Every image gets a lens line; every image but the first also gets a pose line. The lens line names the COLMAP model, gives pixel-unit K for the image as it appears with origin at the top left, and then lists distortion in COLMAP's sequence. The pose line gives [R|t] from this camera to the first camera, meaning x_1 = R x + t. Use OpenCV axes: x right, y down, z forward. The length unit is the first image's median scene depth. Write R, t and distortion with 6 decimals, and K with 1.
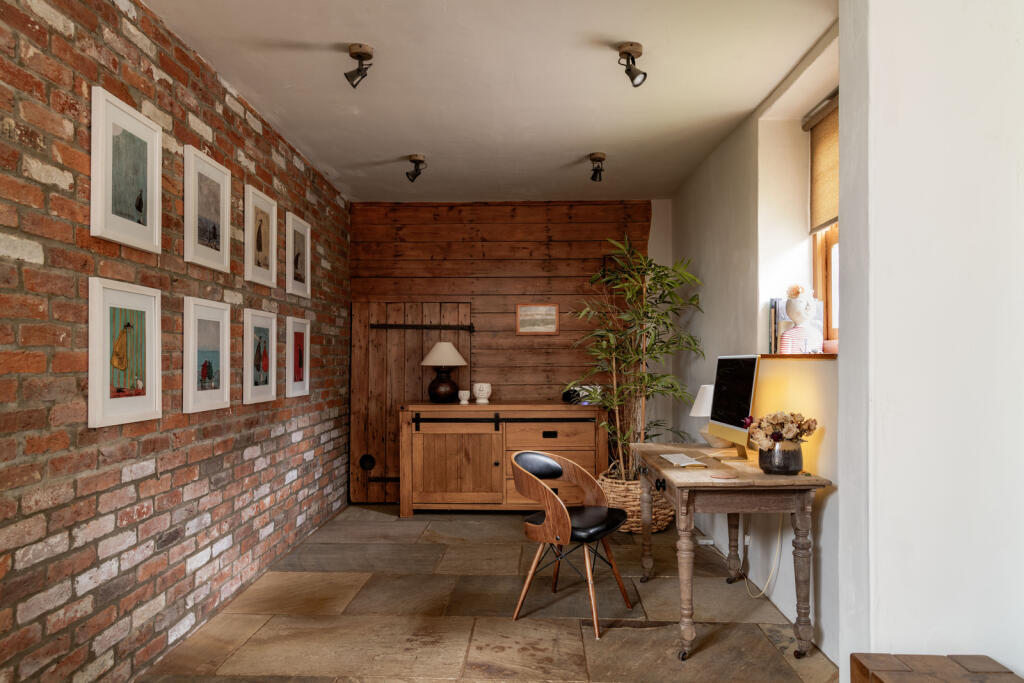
lens RADIAL K [[702.6, 0, 518.8], [0, 702.6, 344.9], [0, 0, 1]] dist [0.018433, -0.009131]
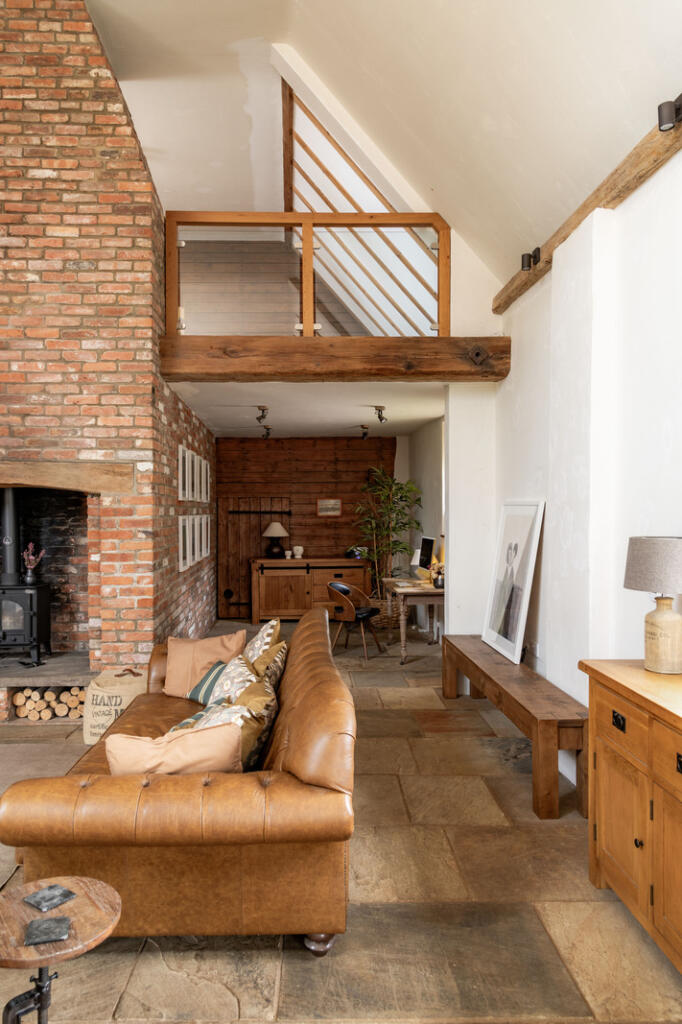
lens RADIAL K [[702.6, 0, 323.3], [0, 702.6, 516.3], [0, 0, 1]] dist [0.018433, -0.009131]
pose [[0.998353, -0.006566, 0.056994, -0.091425], [0.004692, 0.999445, 0.032966, -0.077847], [-0.057179, -0.032644, 0.997830, -0.735706]]
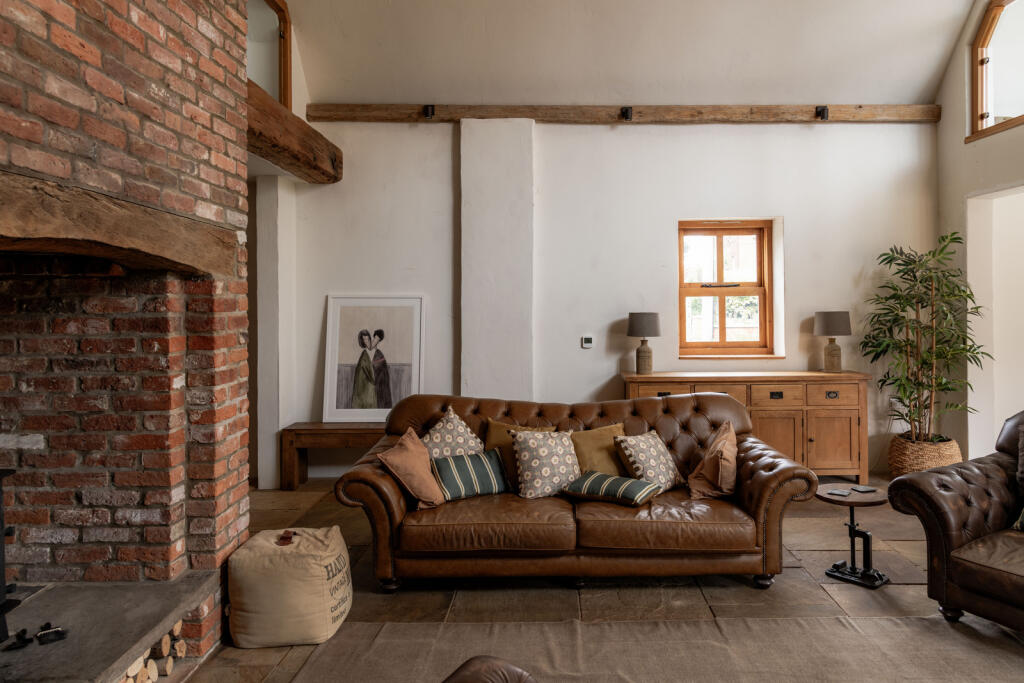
lens RADIAL K [[702.6, 0, 553.0], [0, 702.6, 304.9], [0, 0, 1]] dist [0.018433, -0.009131]
pose [[-0.050555, -0.010385, 0.998667, -0.926326], [-0.014815, 0.999844, 0.009647, -0.063785], [-0.998611, -0.014307, -0.050701, -0.031582]]
